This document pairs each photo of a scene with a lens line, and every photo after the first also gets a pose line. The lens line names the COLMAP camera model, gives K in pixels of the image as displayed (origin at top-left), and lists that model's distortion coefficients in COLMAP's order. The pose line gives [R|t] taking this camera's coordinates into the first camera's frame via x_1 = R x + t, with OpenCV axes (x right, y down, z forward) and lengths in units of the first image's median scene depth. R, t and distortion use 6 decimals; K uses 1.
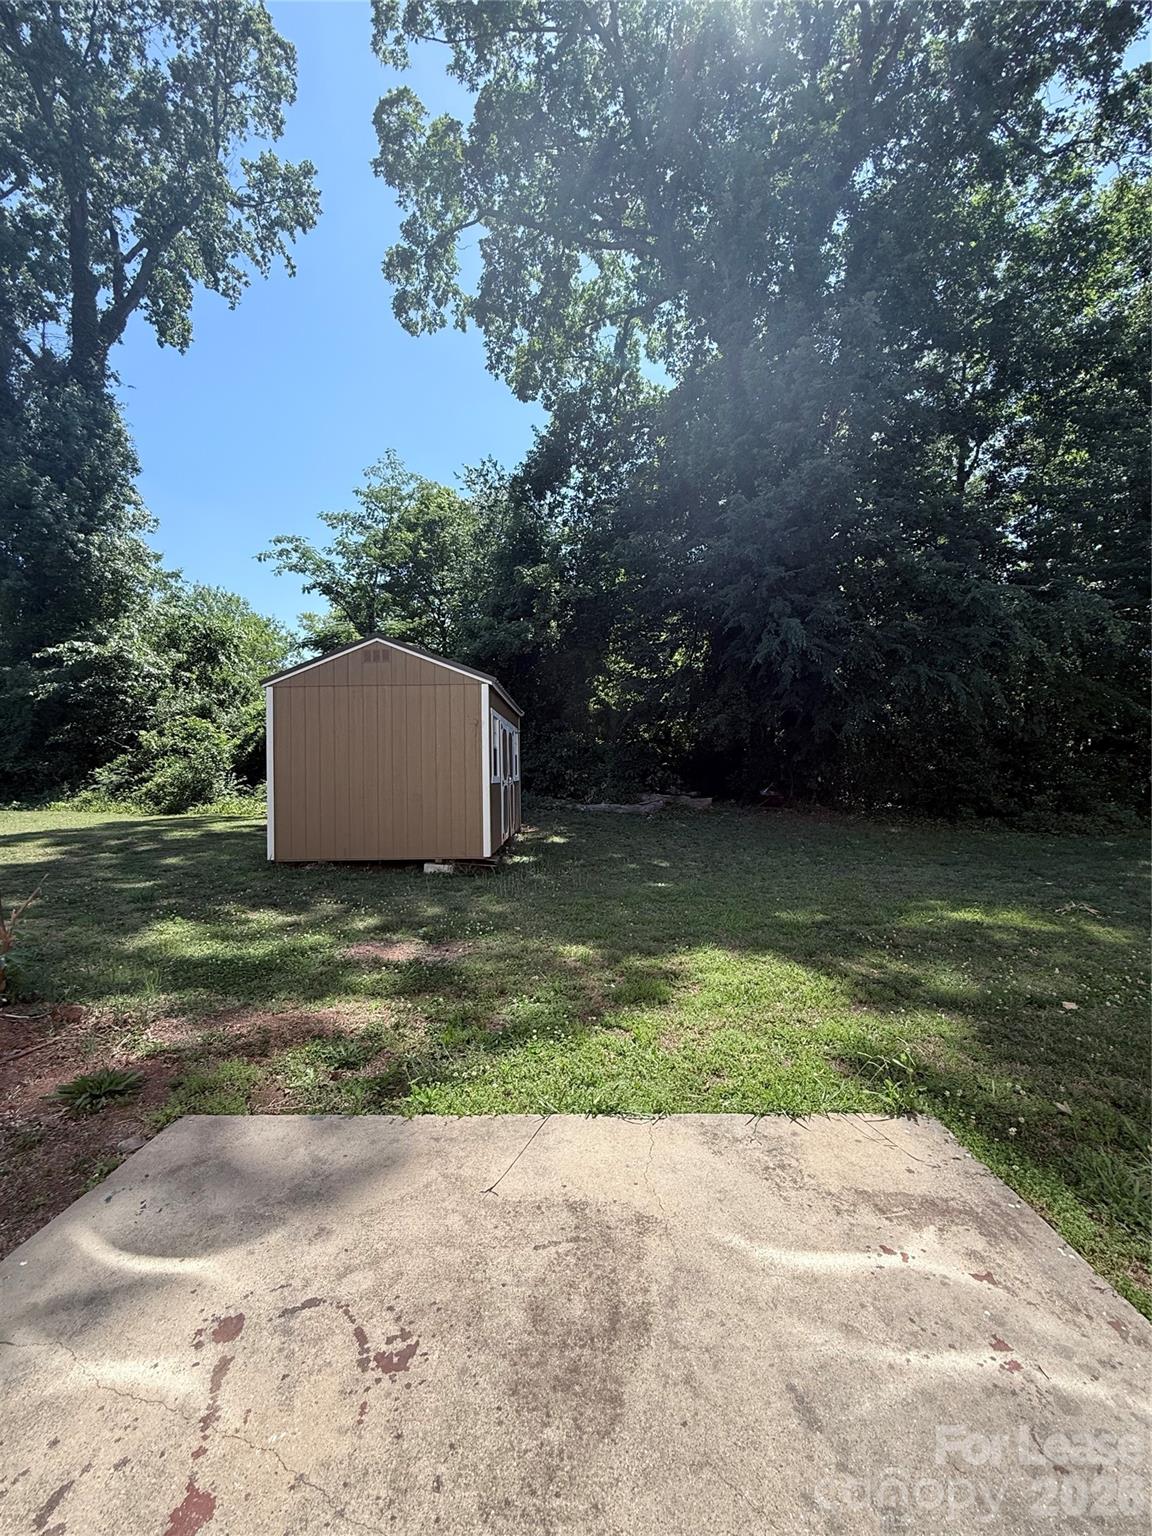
lens RADIAL K [[618.0, 0, 575.2], [0, 618.0, 764.2], [0, 0, 1]] dist [0.002050, 0.000195]
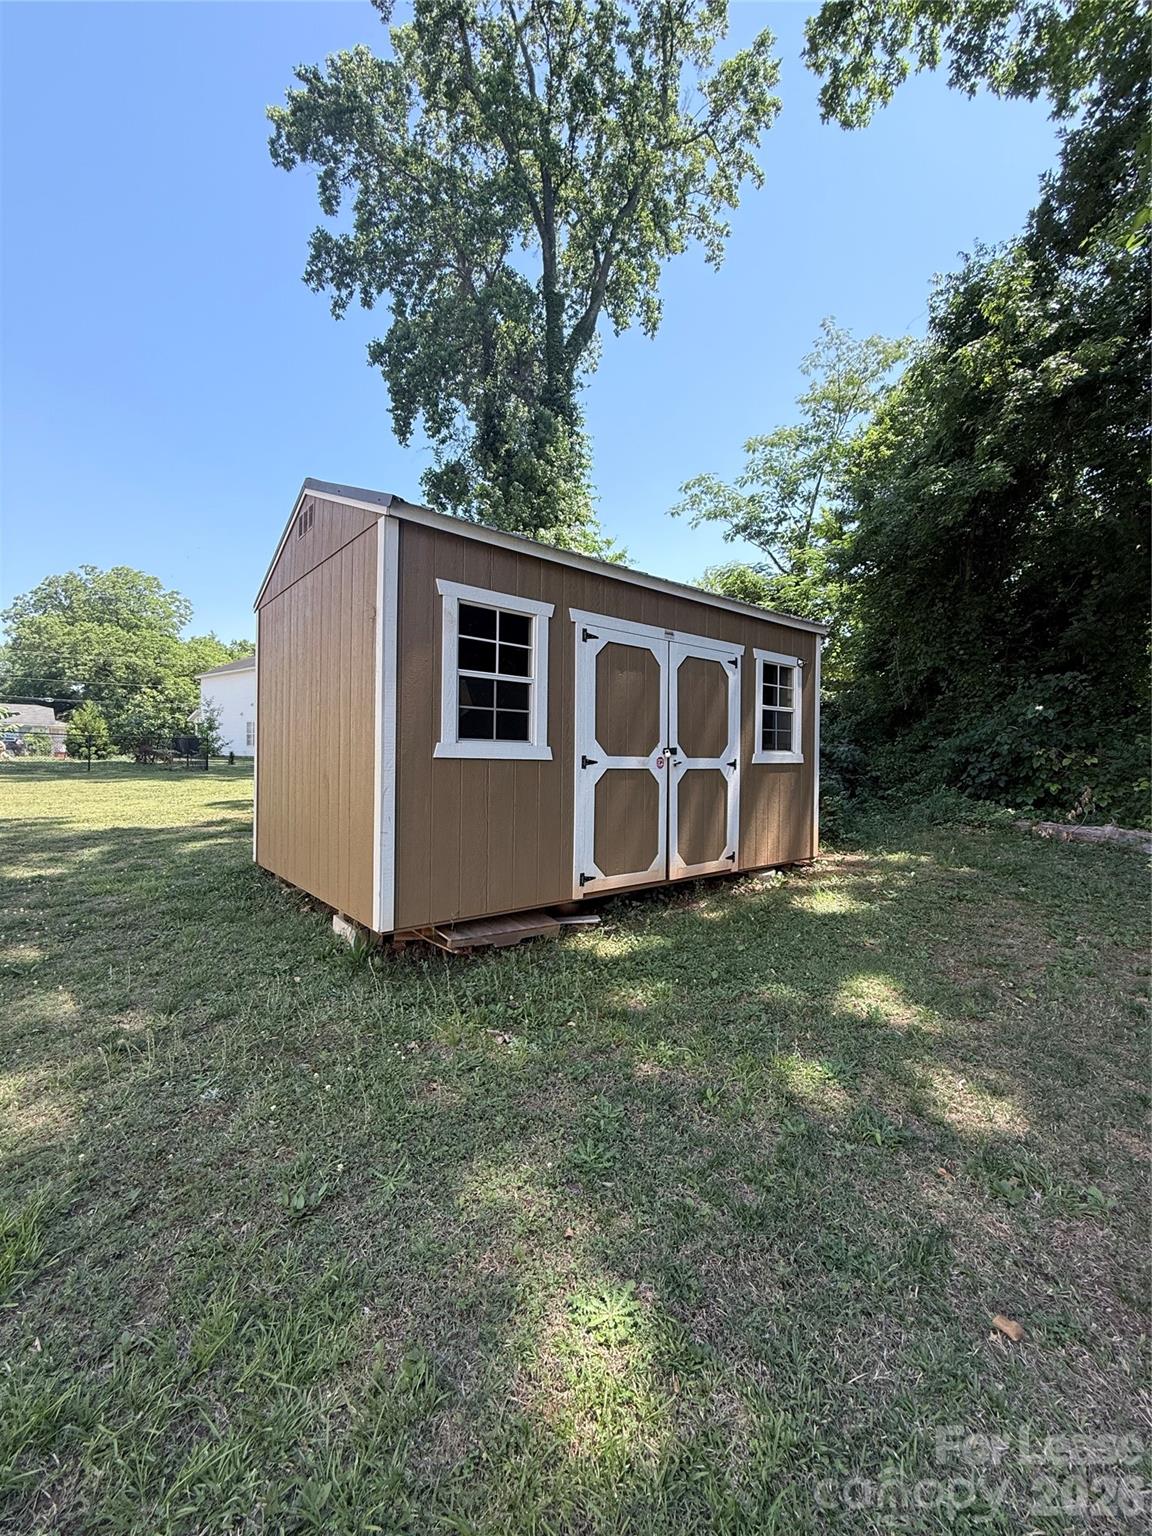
lens RADIAL K [[618.0, 0, 575.2], [0, 618.0, 764.2], [0, 0, 1]] dist [0.002050, 0.000195]
pose [[0.631956, 0.021237, -0.774713, 0.098538], [-0.007230, 0.999743, 0.021508, 0.010710], [0.774970, -0.007991, 0.631947, 0.314163]]
